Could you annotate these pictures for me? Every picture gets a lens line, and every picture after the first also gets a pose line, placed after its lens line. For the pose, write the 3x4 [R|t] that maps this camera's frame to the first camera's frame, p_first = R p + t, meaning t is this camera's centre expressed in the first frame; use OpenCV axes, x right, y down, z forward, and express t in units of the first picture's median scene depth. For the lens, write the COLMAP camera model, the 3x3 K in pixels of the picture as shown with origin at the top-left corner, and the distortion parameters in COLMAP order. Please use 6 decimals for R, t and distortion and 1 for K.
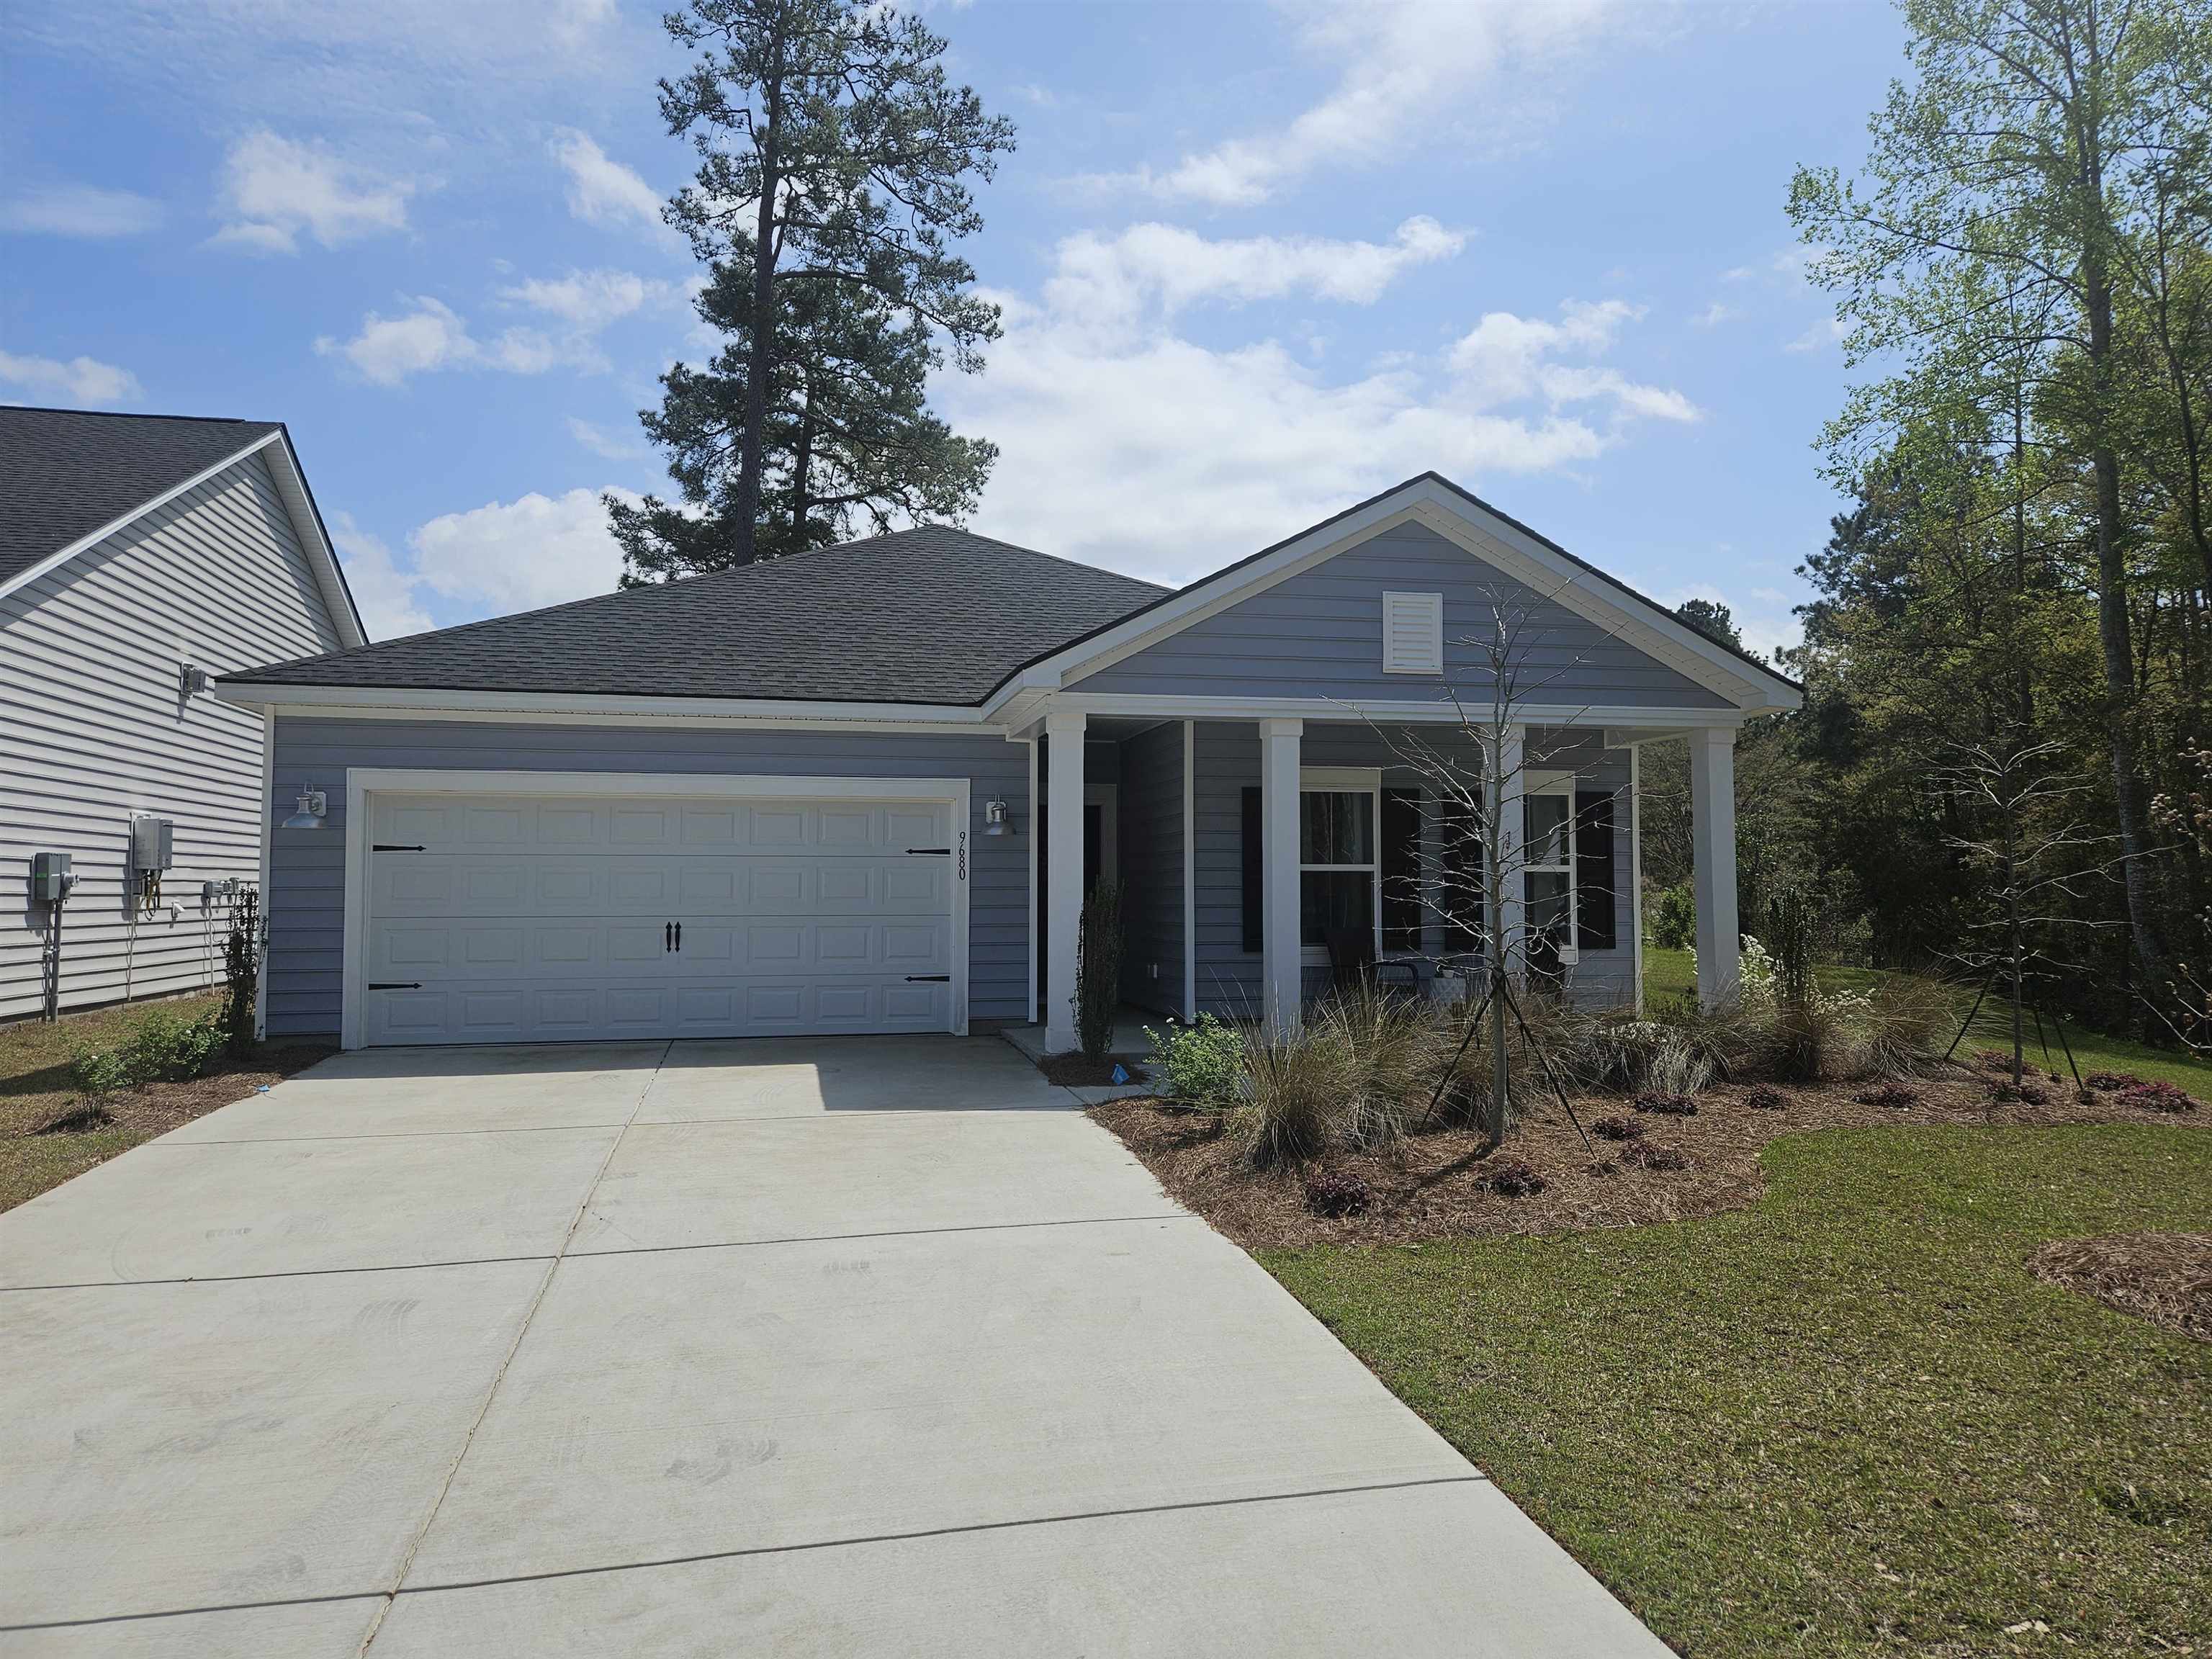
lens RADIAL K [[1484.3, 0, 1115.5], [0, 1484.3, 766.2], [0, 0, 1]] dist [0.072371, -0.059429]
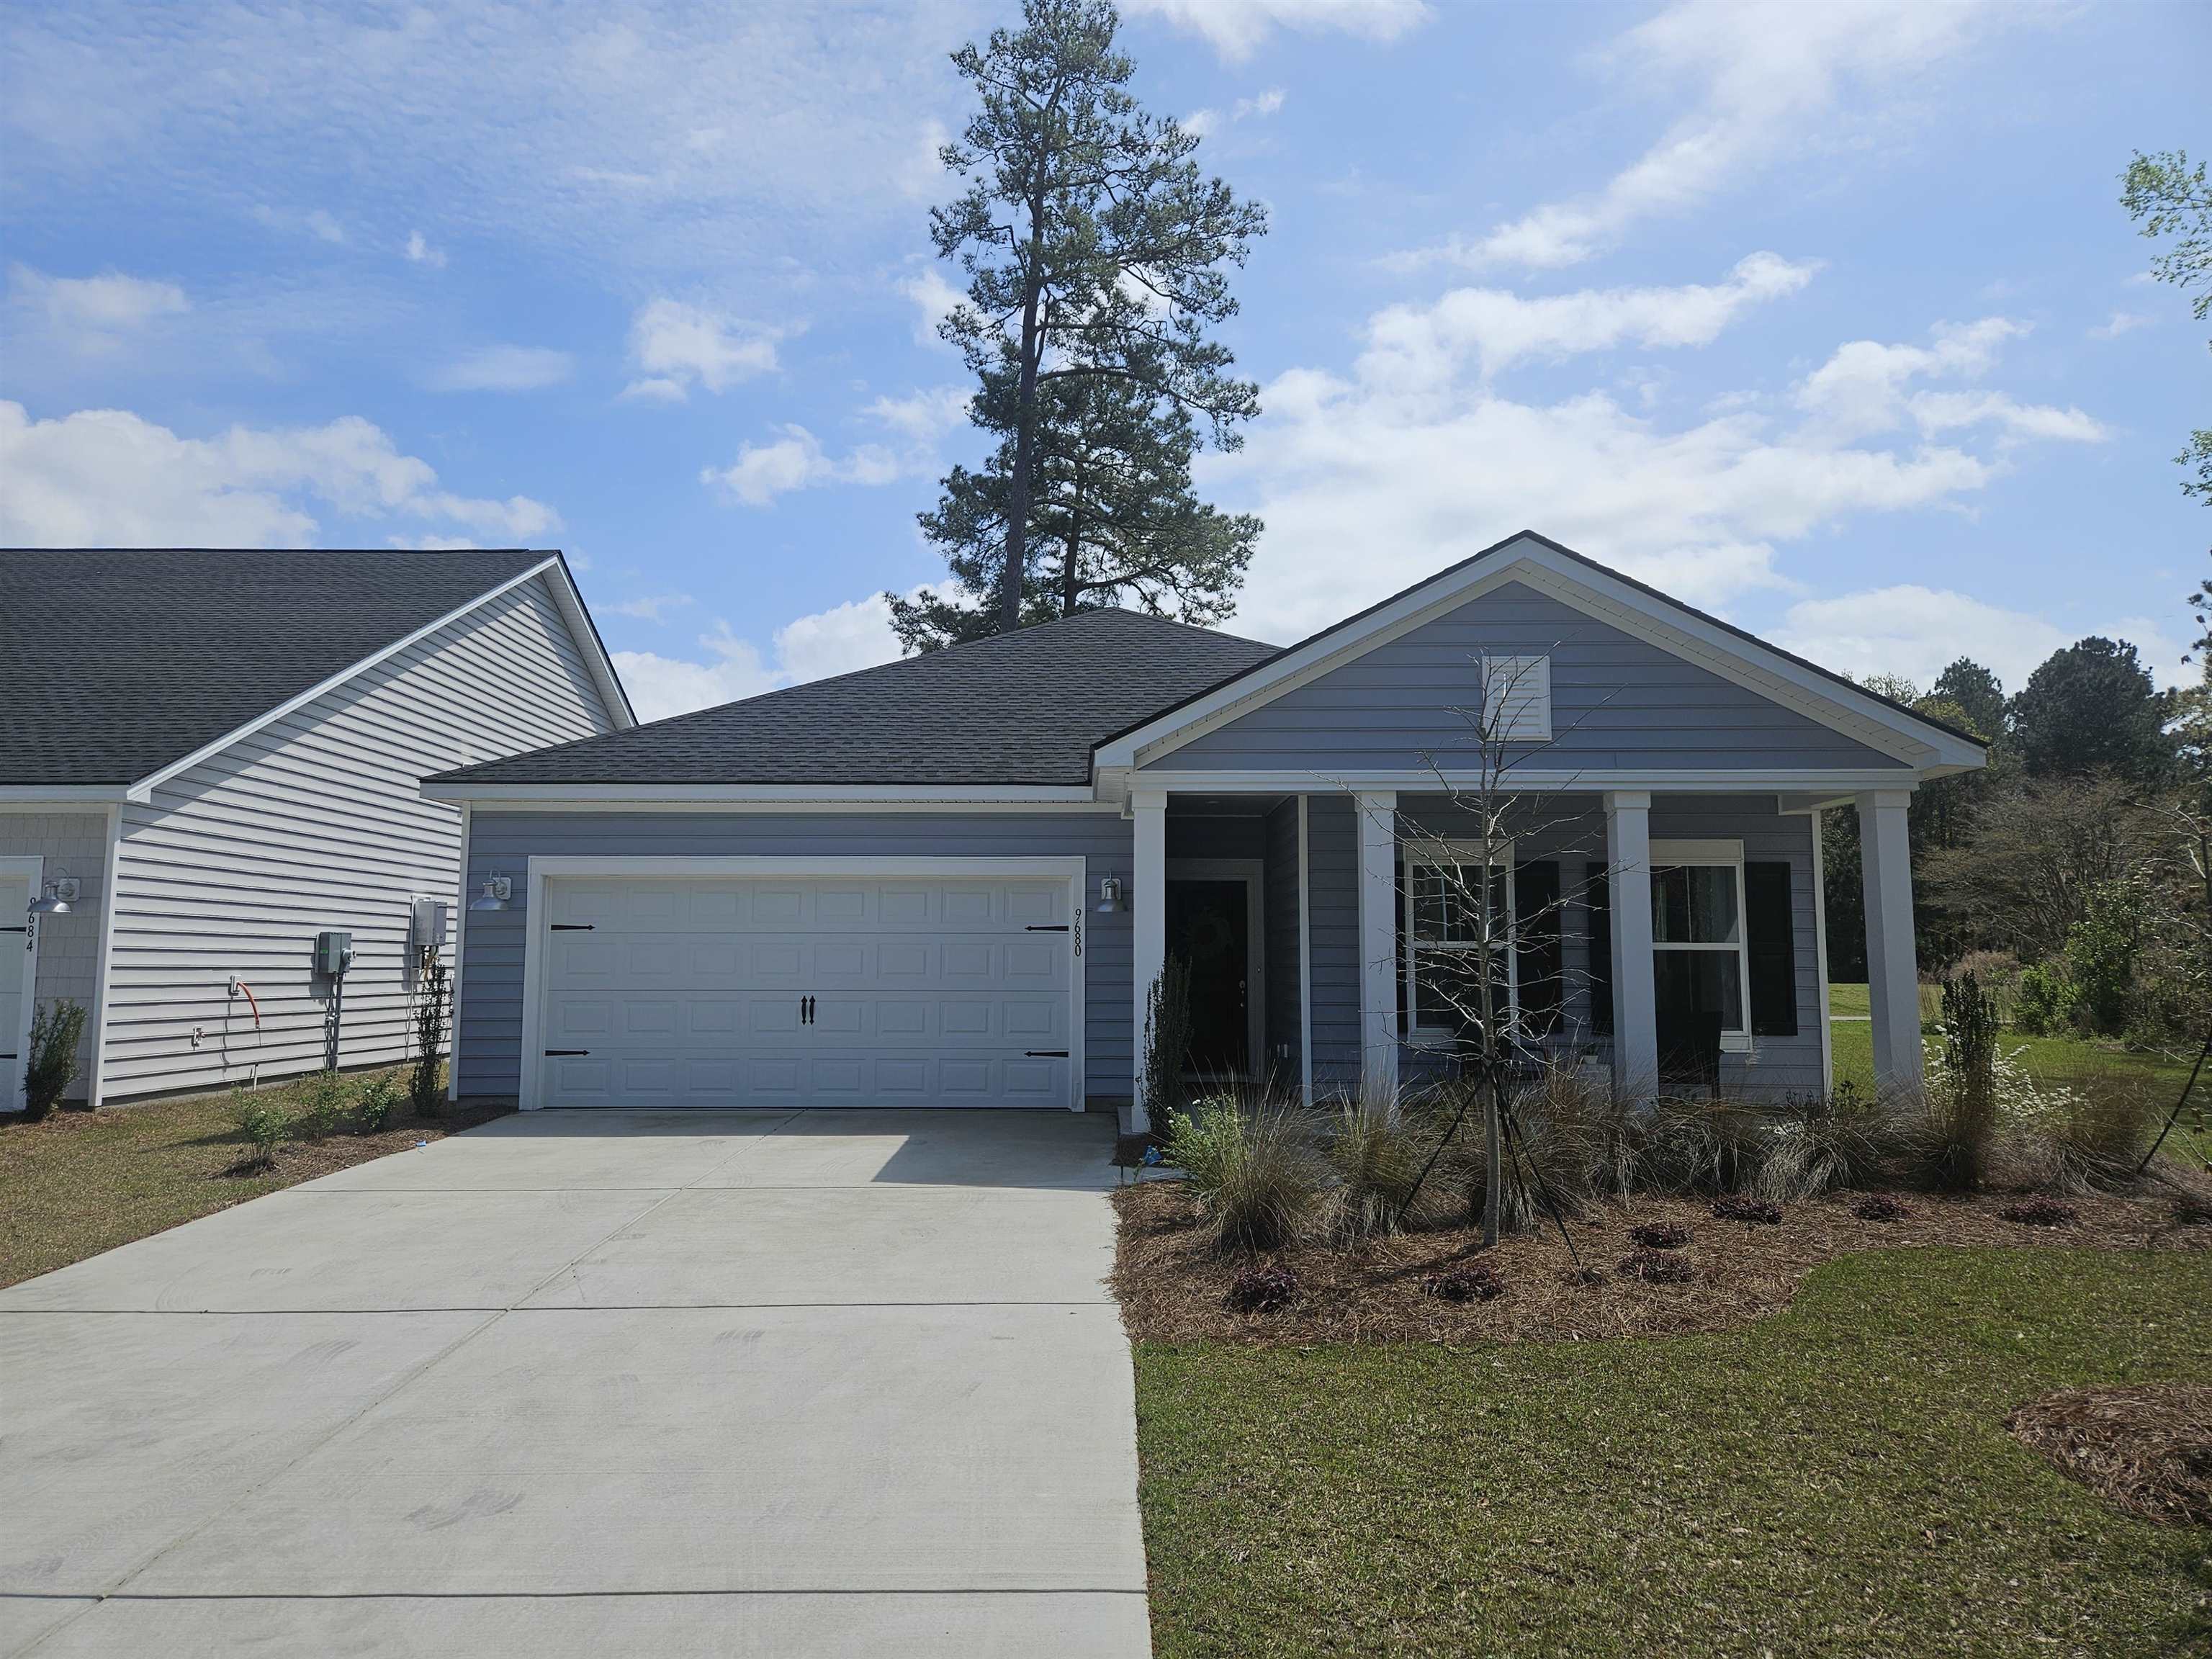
lens RADIAL K [[1484.3, 0, 1122.8], [0, 1484.3, 780.4], [0, 0, 1]] dist [0.072371, -0.059429]
pose [[0.973111, -0.024929, -0.228982, 0.136762], [0.015745, 0.999000, -0.041850, -0.000712], [0.229796, 0.037119, 0.972531, 0.014110]]
